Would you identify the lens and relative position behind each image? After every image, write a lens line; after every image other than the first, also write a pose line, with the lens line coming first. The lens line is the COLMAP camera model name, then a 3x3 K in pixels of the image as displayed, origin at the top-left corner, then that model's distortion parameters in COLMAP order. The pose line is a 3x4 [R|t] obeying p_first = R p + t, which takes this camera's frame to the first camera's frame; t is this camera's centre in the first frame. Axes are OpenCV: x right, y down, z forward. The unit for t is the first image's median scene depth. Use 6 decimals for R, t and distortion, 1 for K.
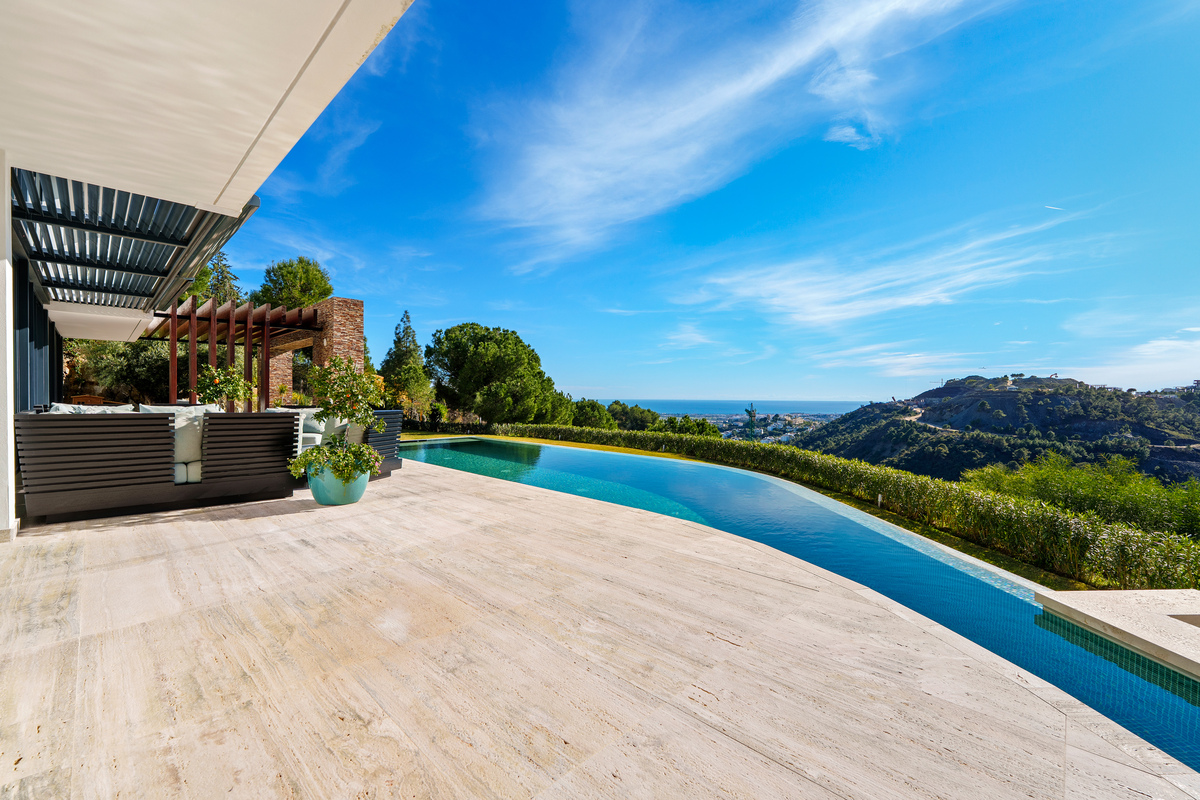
lens RADIAL K [[491.5, 0, 603.7], [0, 491.5, 402.2], [0, 0, 1]] dist [0.002299, 0.000217]
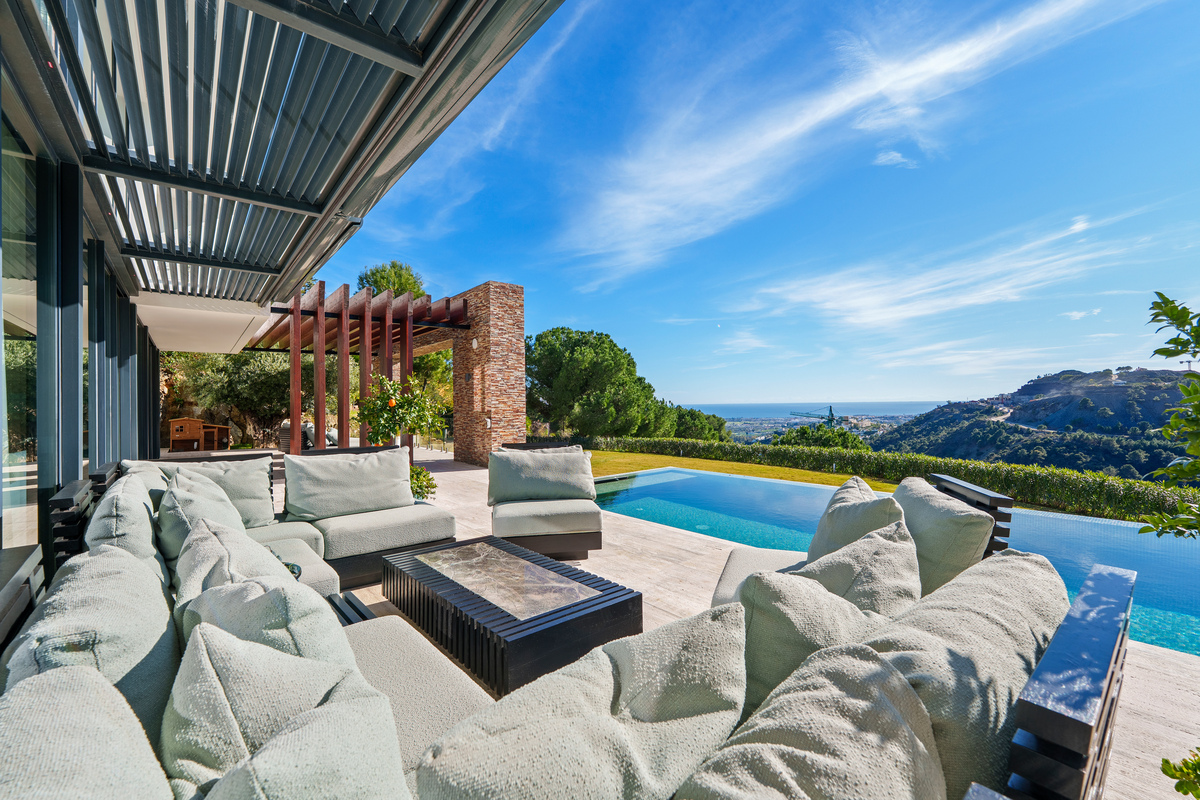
lens RADIAL K [[491.5, 0, 602.6], [0, 491.5, 398.4], [0, 0, 1]] dist [0.002299, 0.000217]
pose [[0.994239, -0.022909, -0.104709, -0.105543], [0.020776, 0.999555, -0.021425, -0.006722], [0.105153, 0.019126, 0.994272, 0.099739]]
